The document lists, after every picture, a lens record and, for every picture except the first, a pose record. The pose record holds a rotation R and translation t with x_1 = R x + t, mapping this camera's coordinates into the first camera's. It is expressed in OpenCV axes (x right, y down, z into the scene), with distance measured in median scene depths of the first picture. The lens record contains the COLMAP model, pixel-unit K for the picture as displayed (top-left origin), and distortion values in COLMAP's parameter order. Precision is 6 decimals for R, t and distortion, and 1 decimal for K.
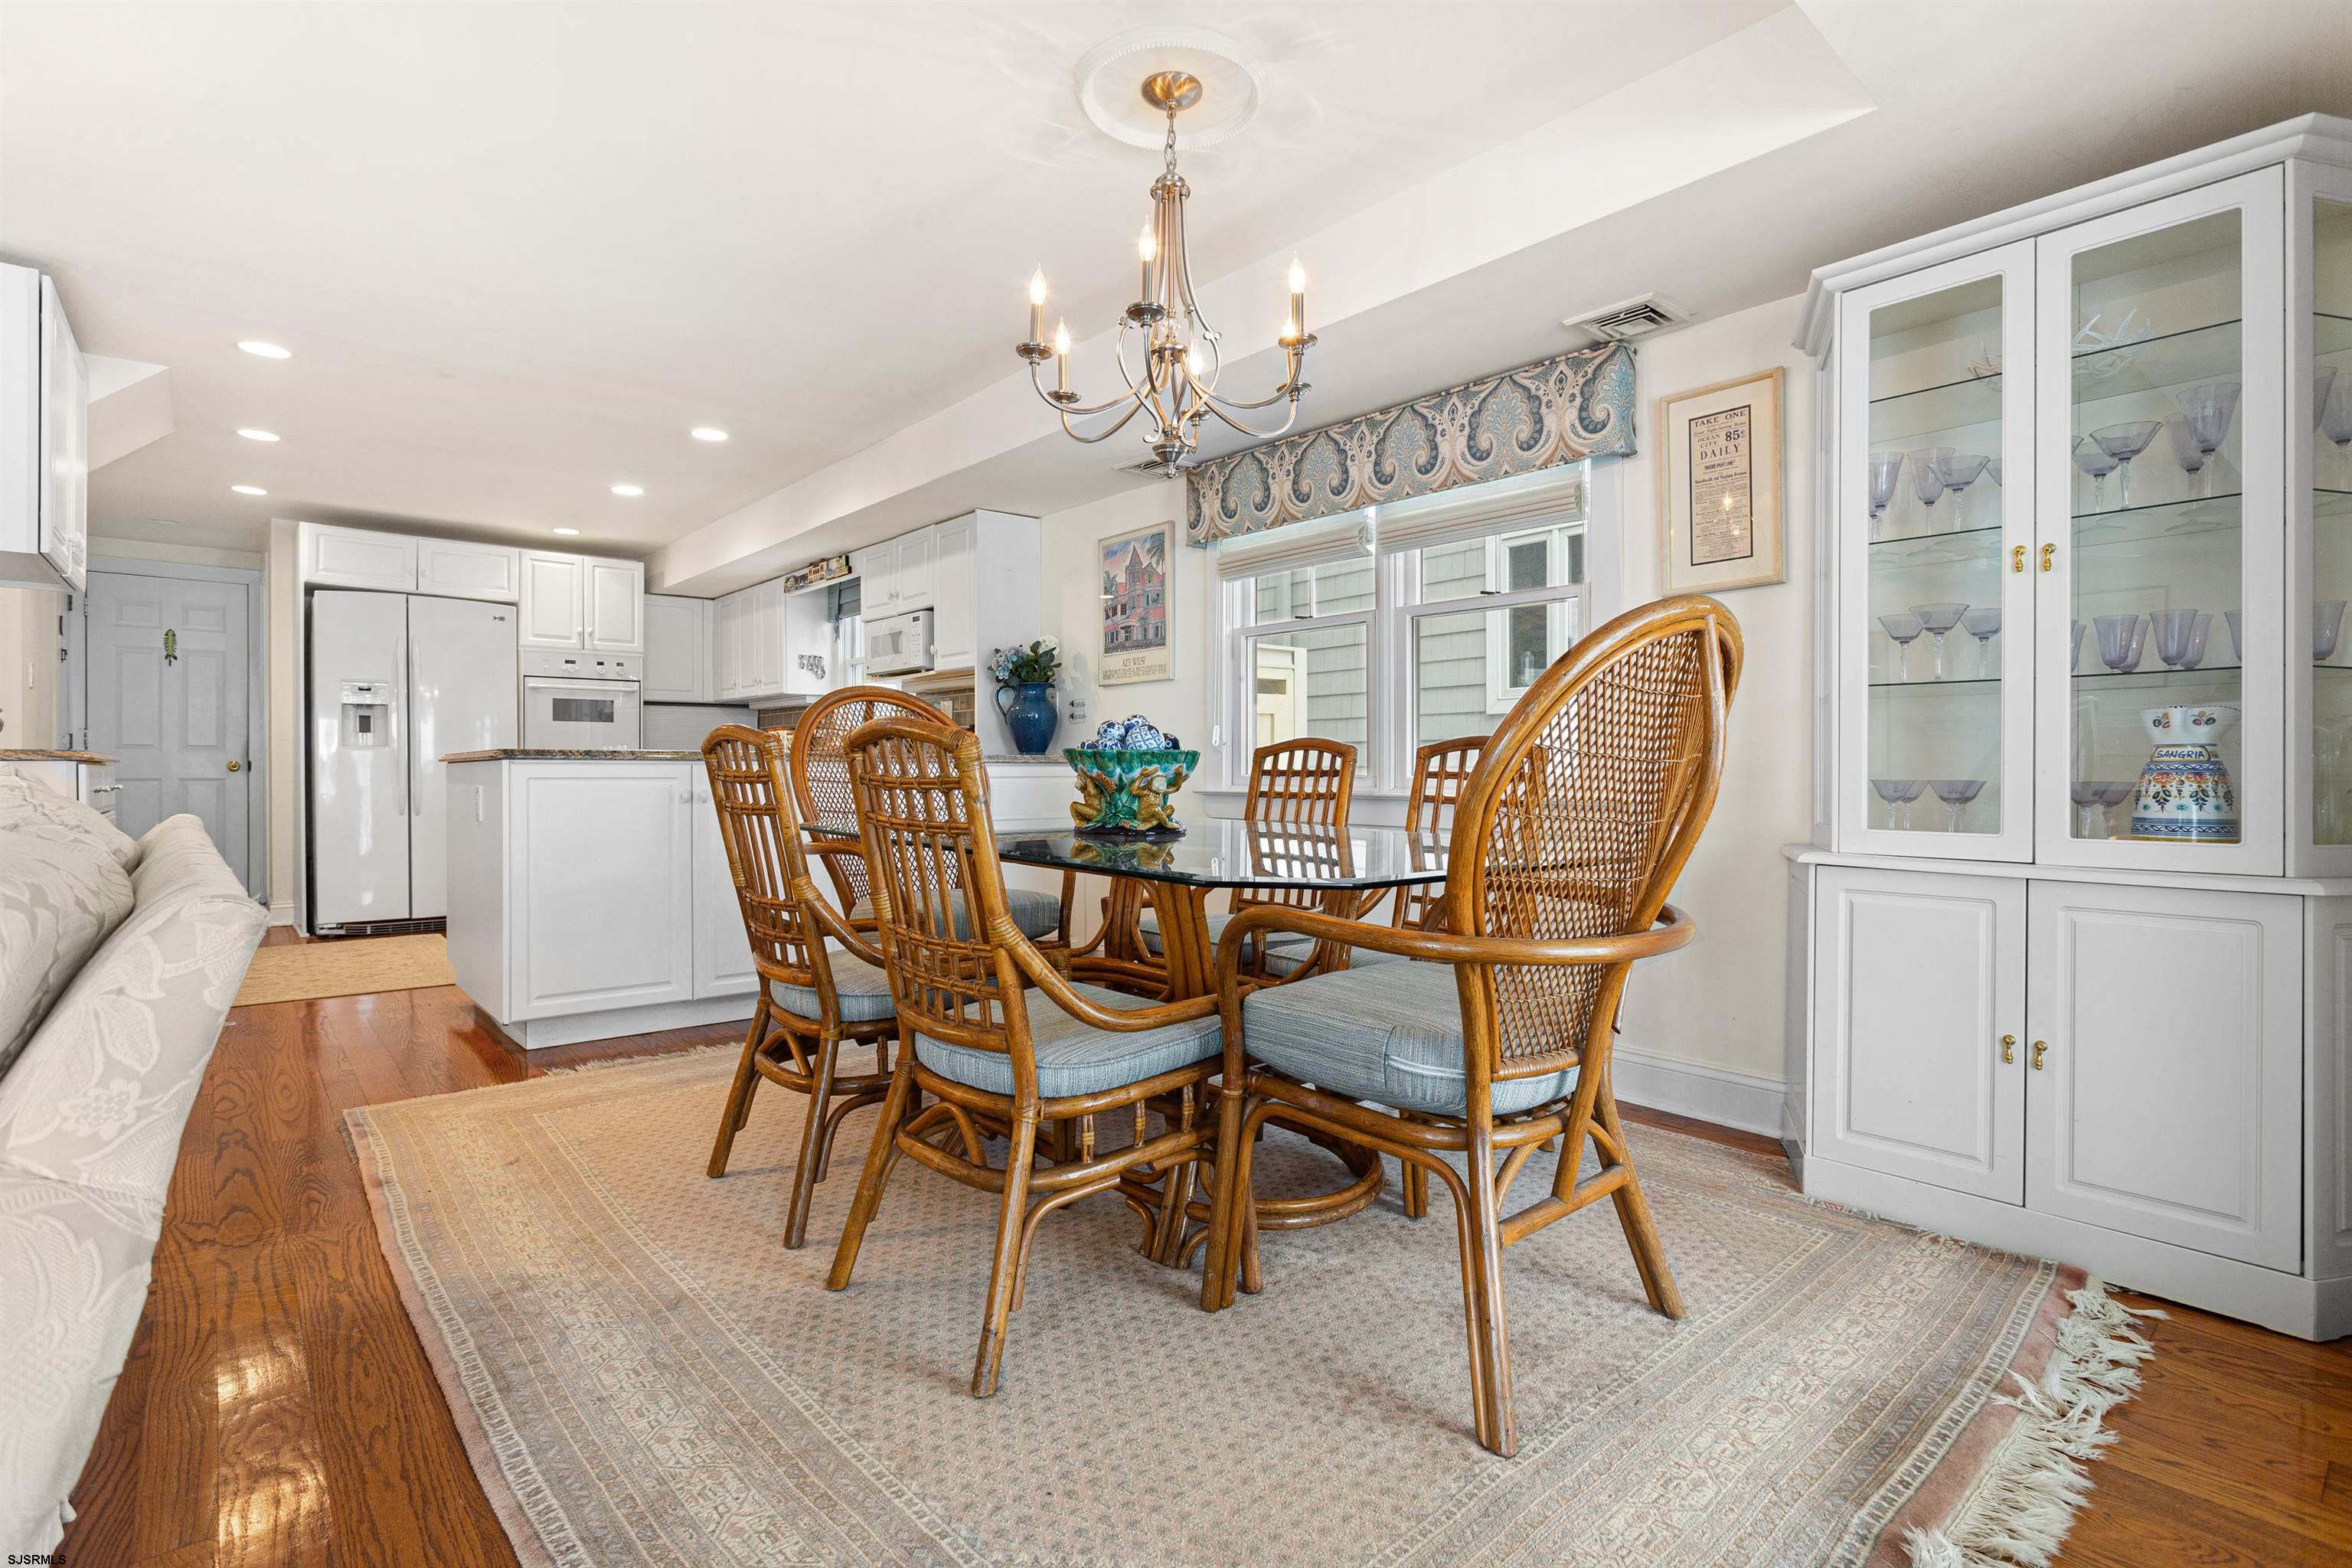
lens RADIAL K [[1123.7, 0, 1177.7], [0, 1123.7, 779.1], [0, 0, 1]] dist [-0.009858, 0.004249]
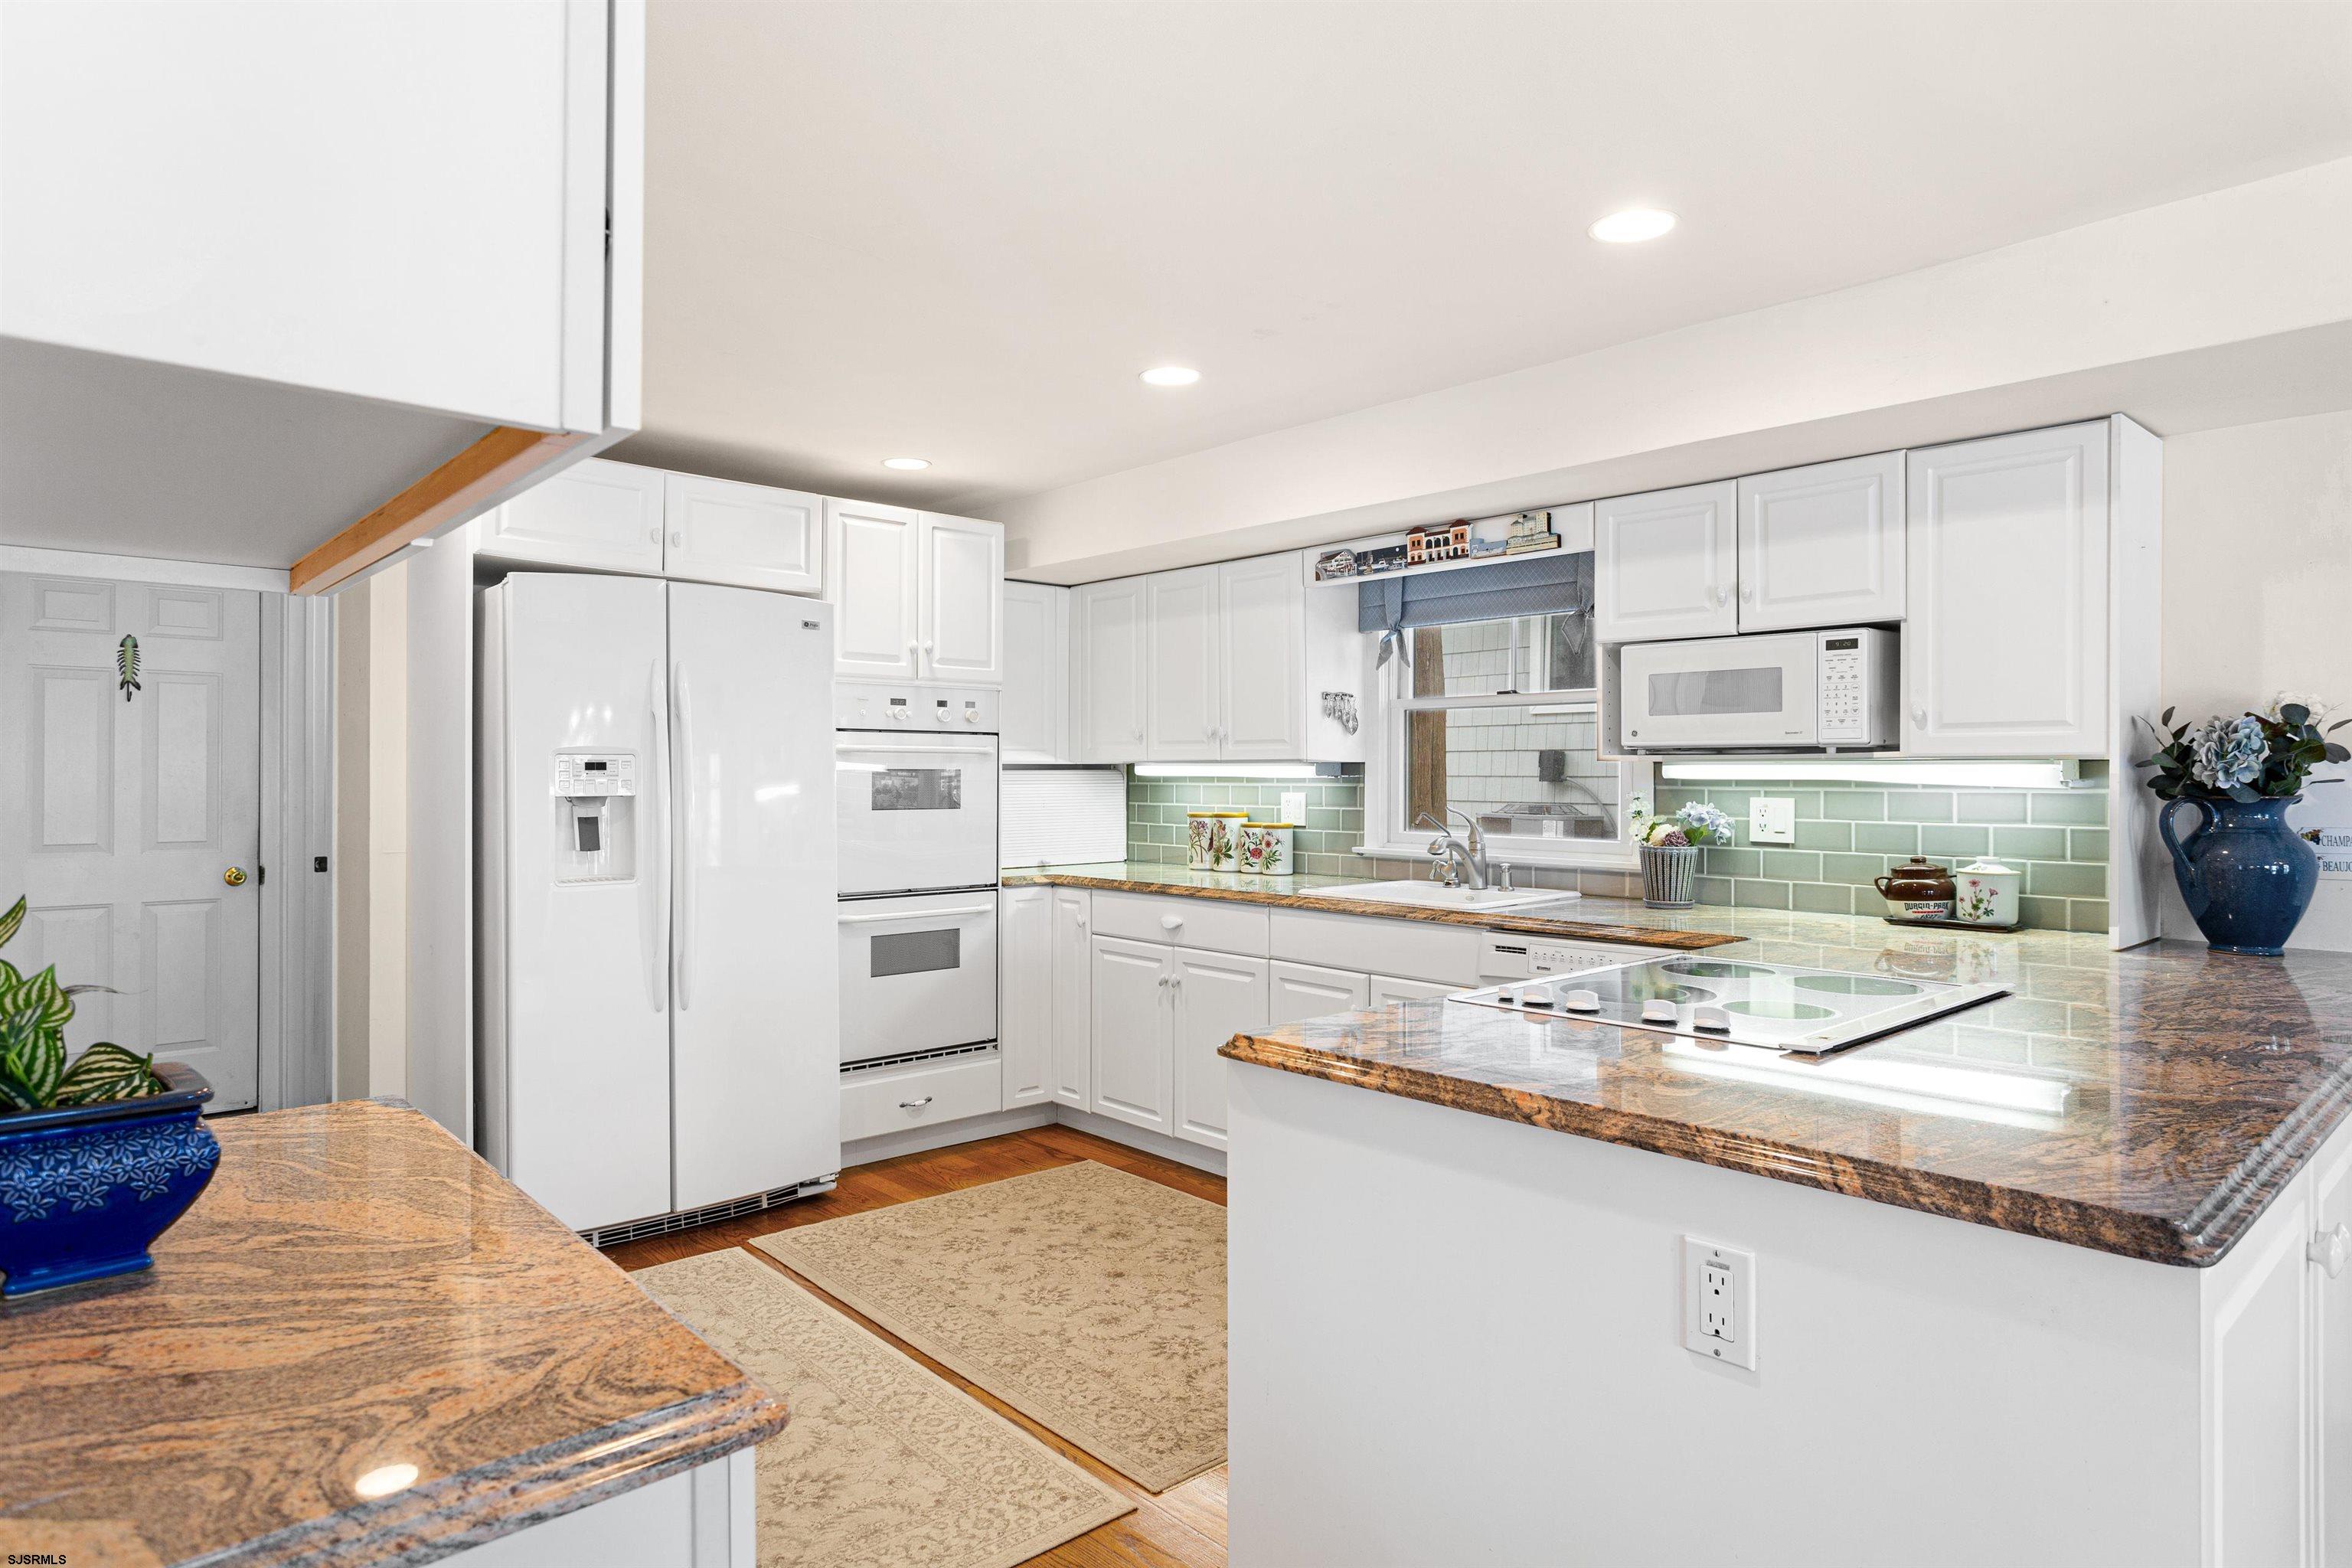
lens RADIAL K [[1248.1, 0, 1112.3], [0, 1248.1, 765.9], [0, 0, 1]] dist [0.003496, -0.000462]
pose [[0.999734, 0.002318, 0.022938, -0.464448], [-0.002084, 0.999946, -0.010204, -0.069488], [-0.022961, 0.010154, 0.999685, 0.397821]]
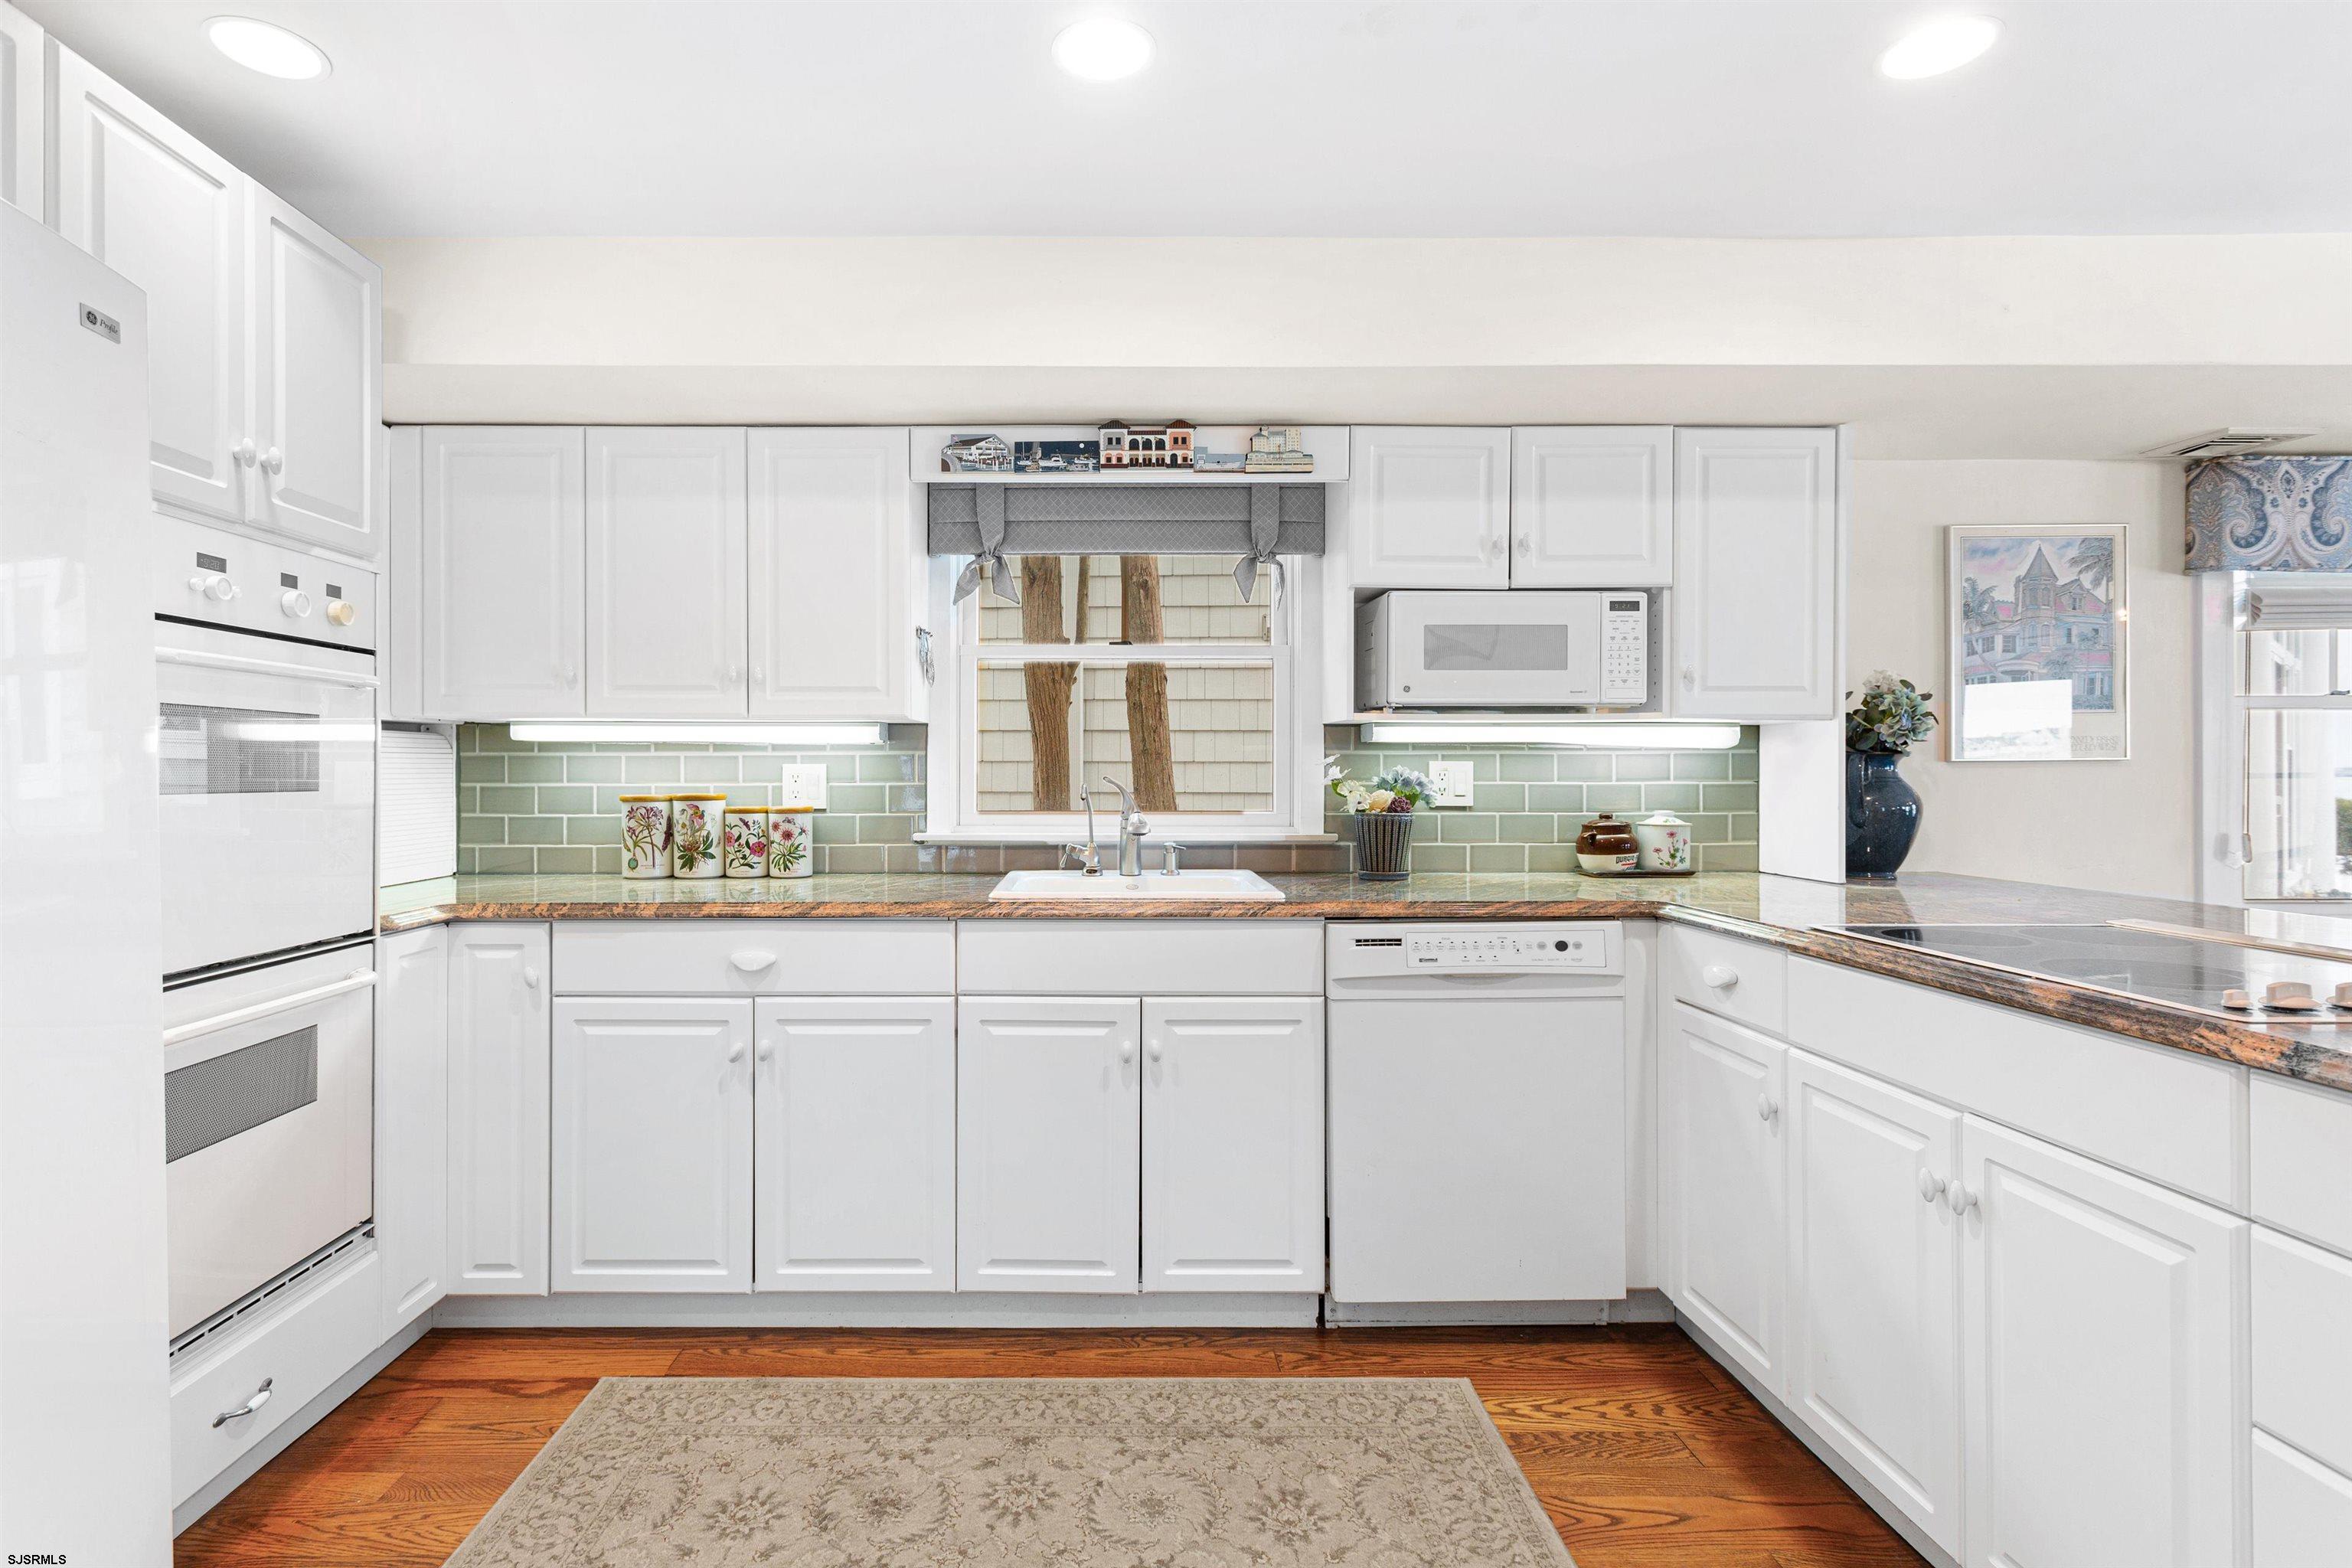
lens RADIAL K [[1145.9, 0, 1087.8], [0, 1145.9, 767.6], [0, 0, 1]] dist [0.001781, 0.002445]
pose [[0.652253, 0.002207, 0.757998, -0.591988], [0.001170, 0.999992, -0.003919, -0.060877], [-0.758001, 0.003443, 0.652245, 0.630791]]
